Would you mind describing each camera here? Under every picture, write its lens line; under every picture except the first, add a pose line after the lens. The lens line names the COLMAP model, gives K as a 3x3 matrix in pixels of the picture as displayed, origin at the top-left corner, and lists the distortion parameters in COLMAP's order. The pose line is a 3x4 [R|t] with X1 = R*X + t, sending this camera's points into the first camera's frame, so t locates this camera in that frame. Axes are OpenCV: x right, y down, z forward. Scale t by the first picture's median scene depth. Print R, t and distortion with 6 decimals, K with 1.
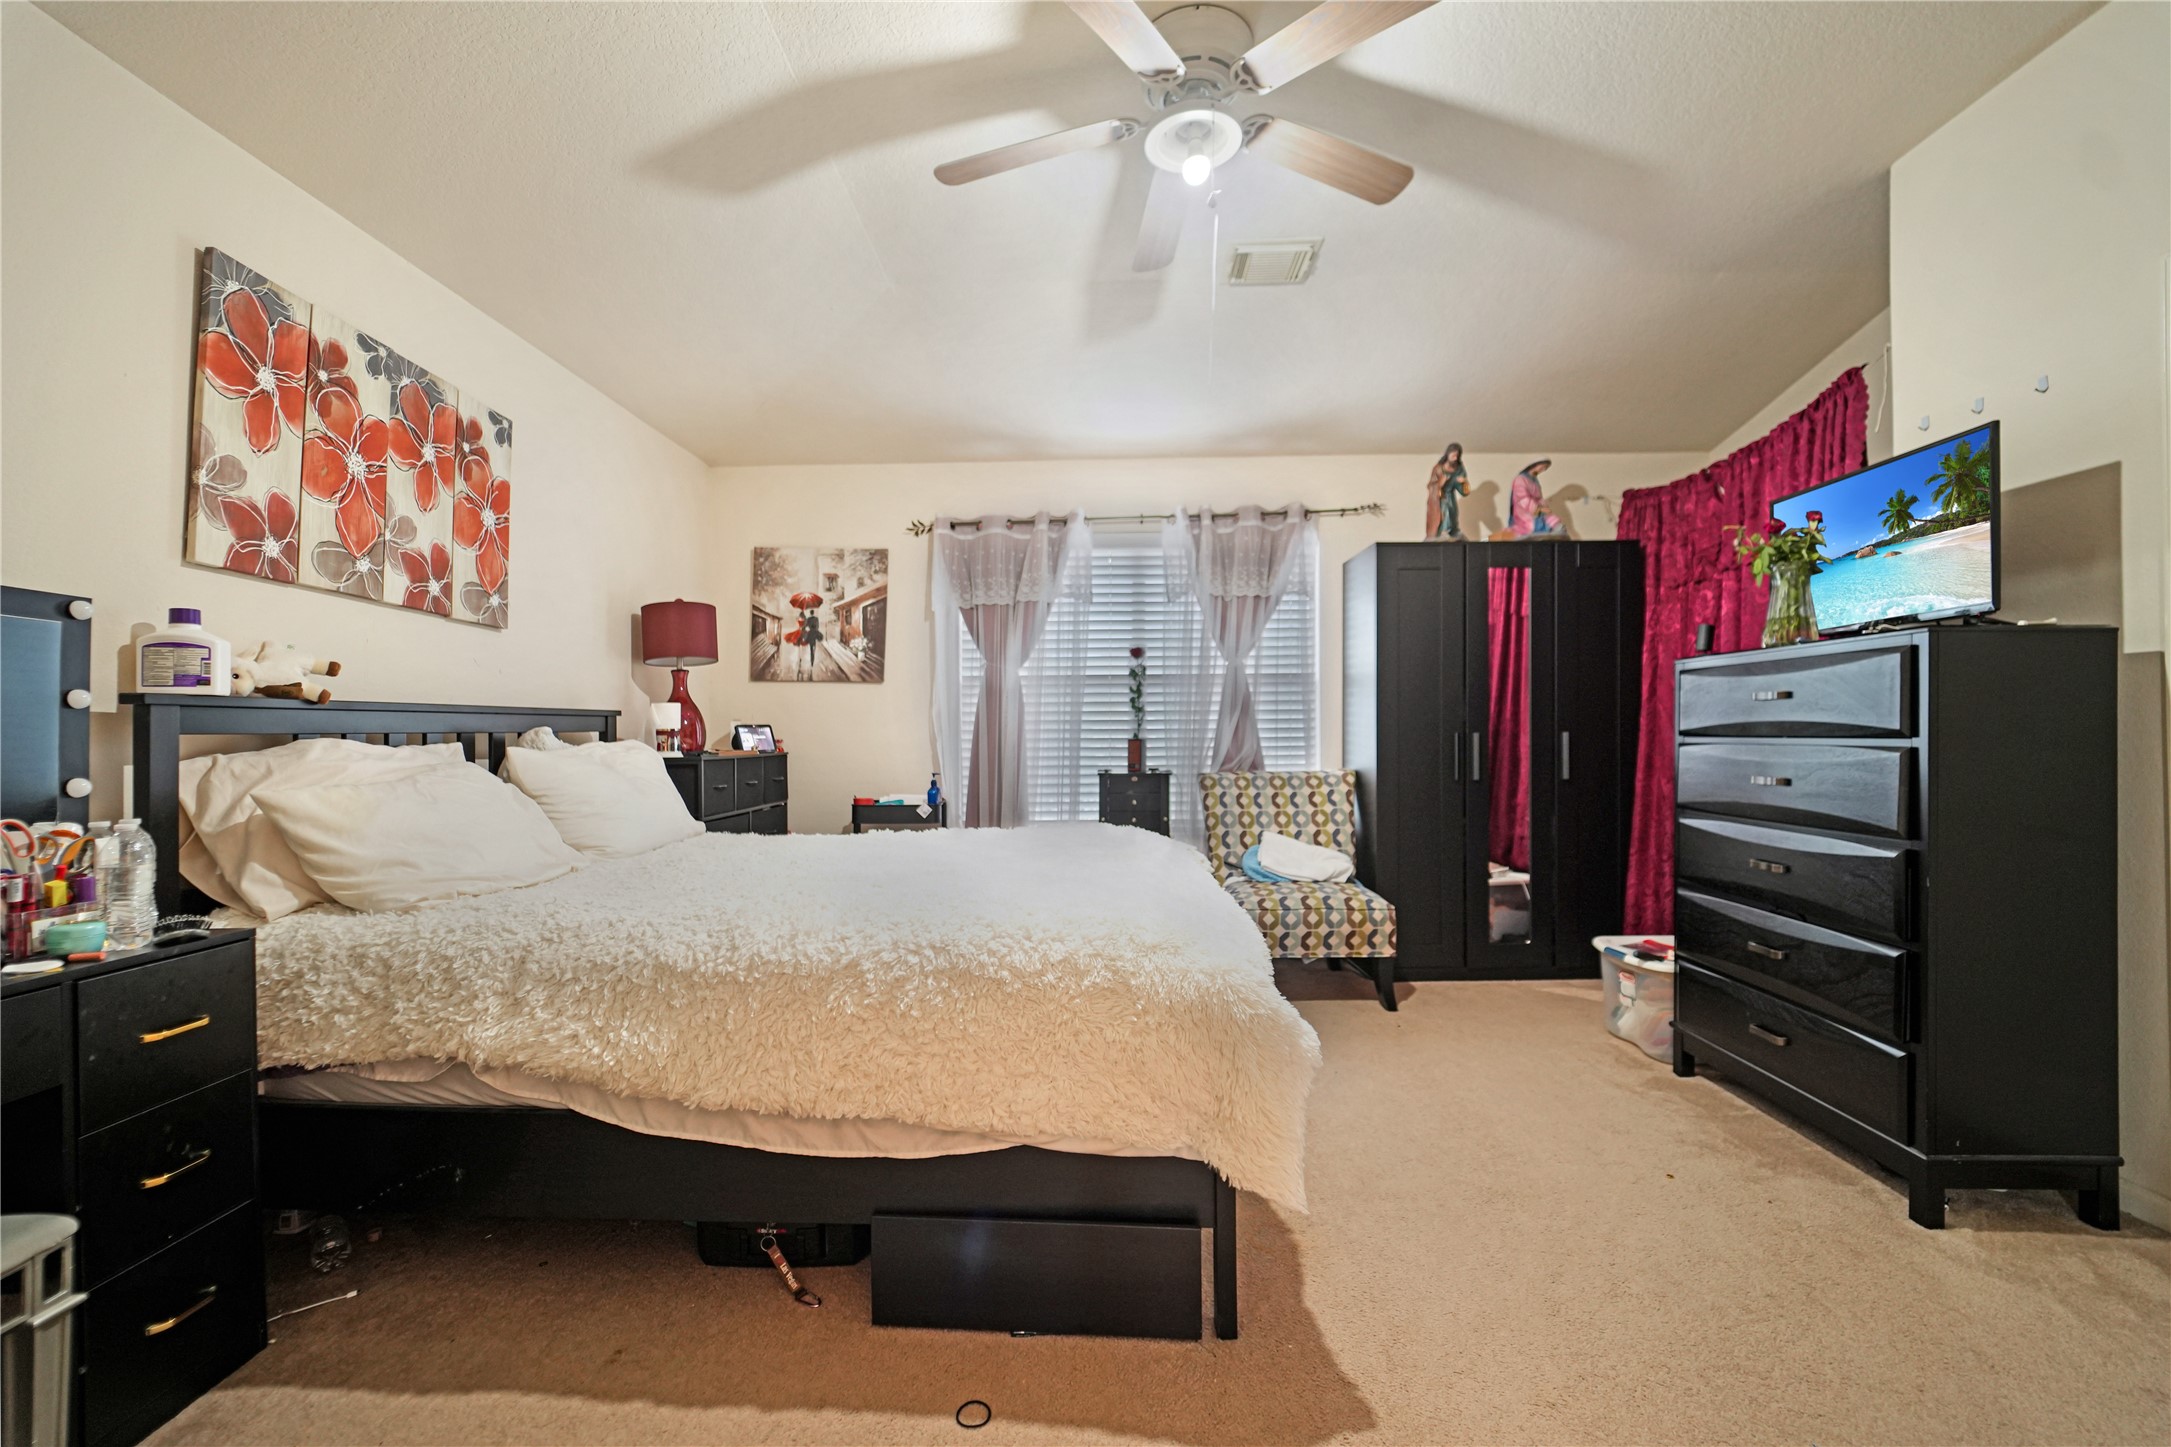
lens RADIAL K [[880.7, 0, 1085.3], [0, 880.7, 717.8], [0, 0, 1]] dist [-0.001019, -0.000129]
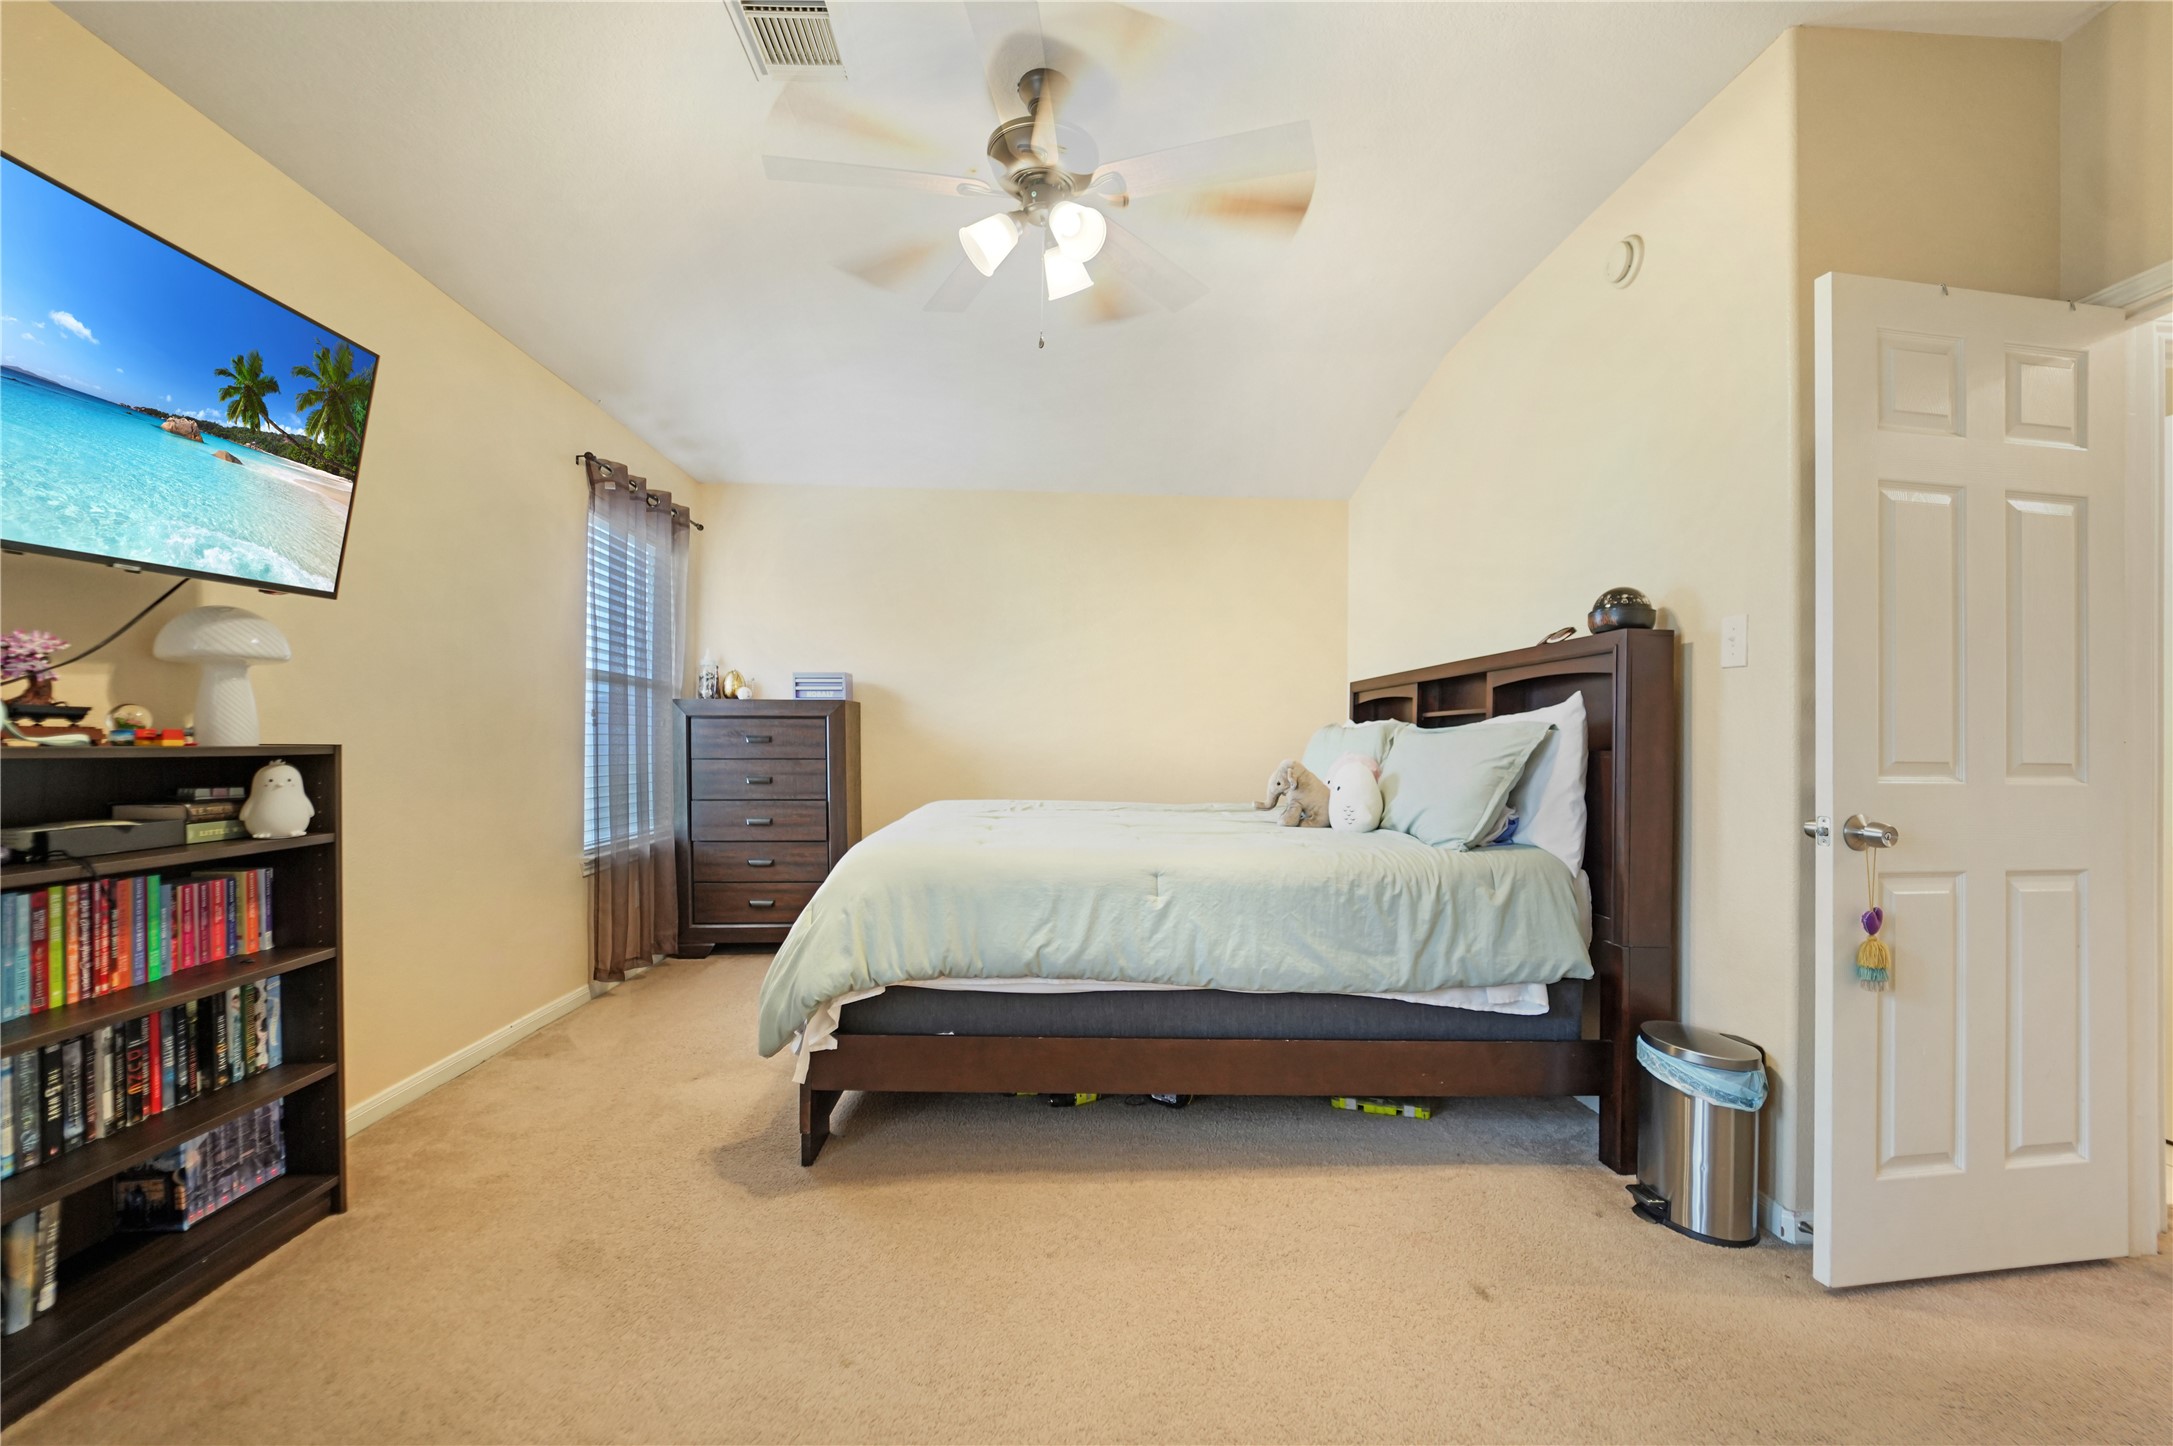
lens RADIAL K [[873.2, 0, 1088.7], [0, 873.2, 724.4], [0, 0, 1]] dist [0.000126, 0.000007]
pose [[-0.996671, 0.001605, -0.081511, 0.451148], [0.001195, 0.999986, 0.005069, -0.027009], [0.081518, 0.004955, -0.996660, 1.612572]]
